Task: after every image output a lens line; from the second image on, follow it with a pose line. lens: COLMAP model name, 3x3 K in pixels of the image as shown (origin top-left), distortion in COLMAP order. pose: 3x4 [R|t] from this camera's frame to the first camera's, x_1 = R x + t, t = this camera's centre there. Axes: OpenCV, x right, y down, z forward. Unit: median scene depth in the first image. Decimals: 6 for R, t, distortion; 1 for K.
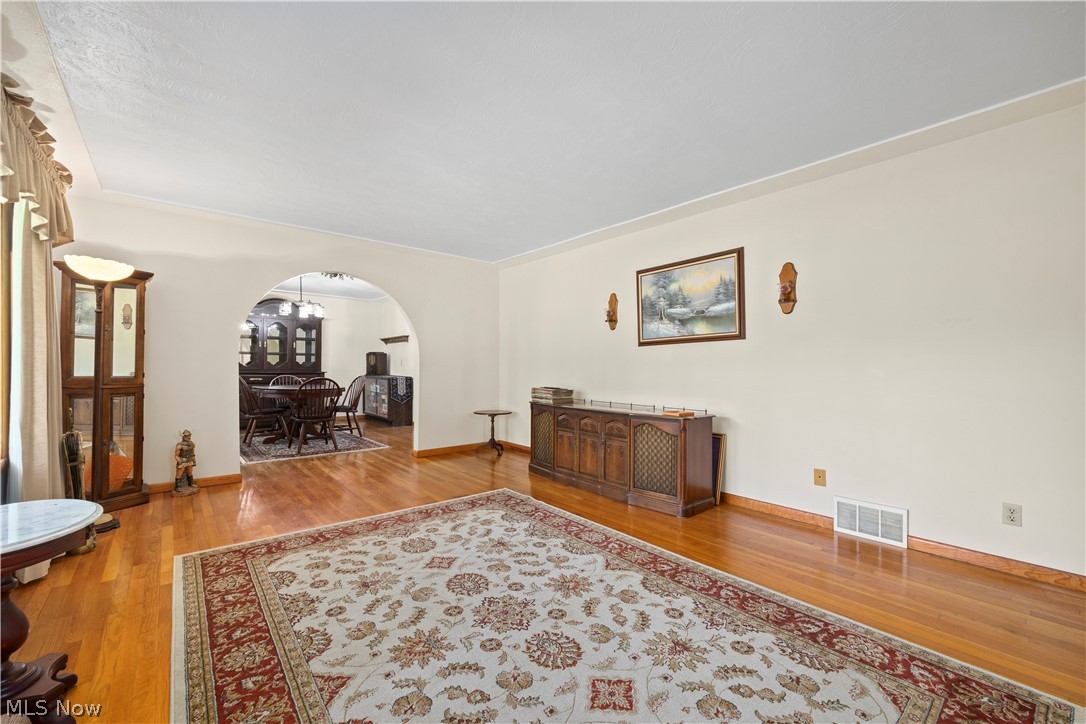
lens RADIAL K [[444.4, 0, 540.7], [0, 444.4, 365.7], [0, 0, 1]] dist [0.007750, -0.001941]
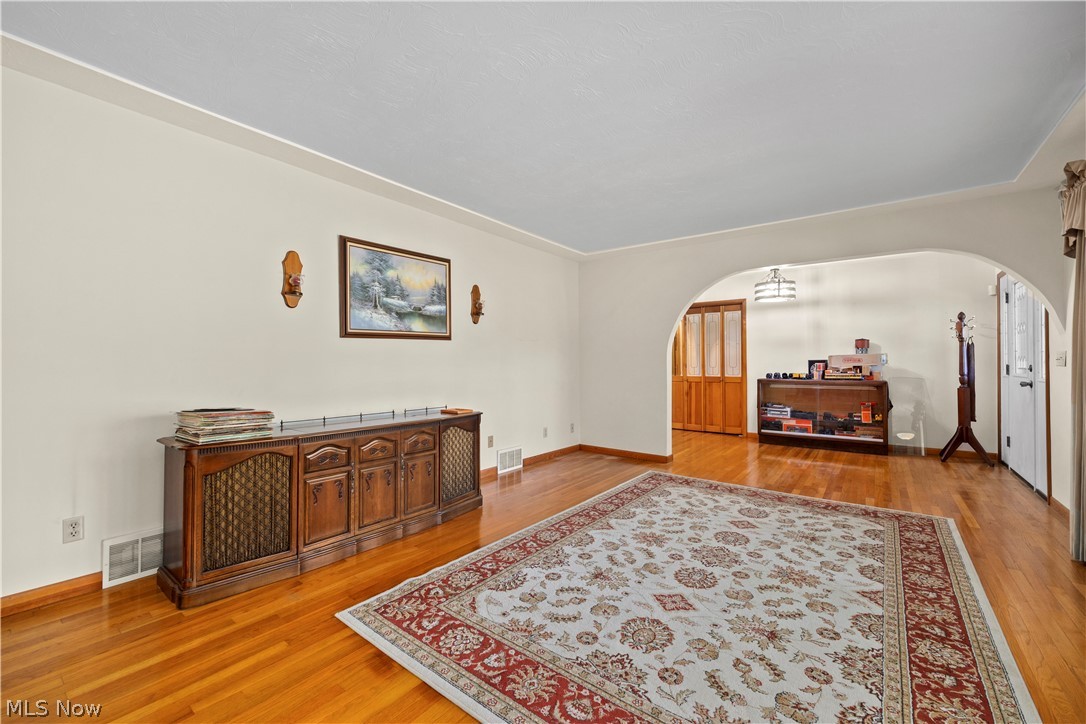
lens RADIAL K [[444.4, 0, 539.6], [0, 444.4, 358.1], [0, 0, 1]] dist [0.007750, -0.001941]
pose [[-0.228359, 0.008622, 0.973539, -0.921241], [-0.002162, 0.999954, -0.009363, -0.004348], [-0.973575, -0.004243, -0.228330, 1.349136]]
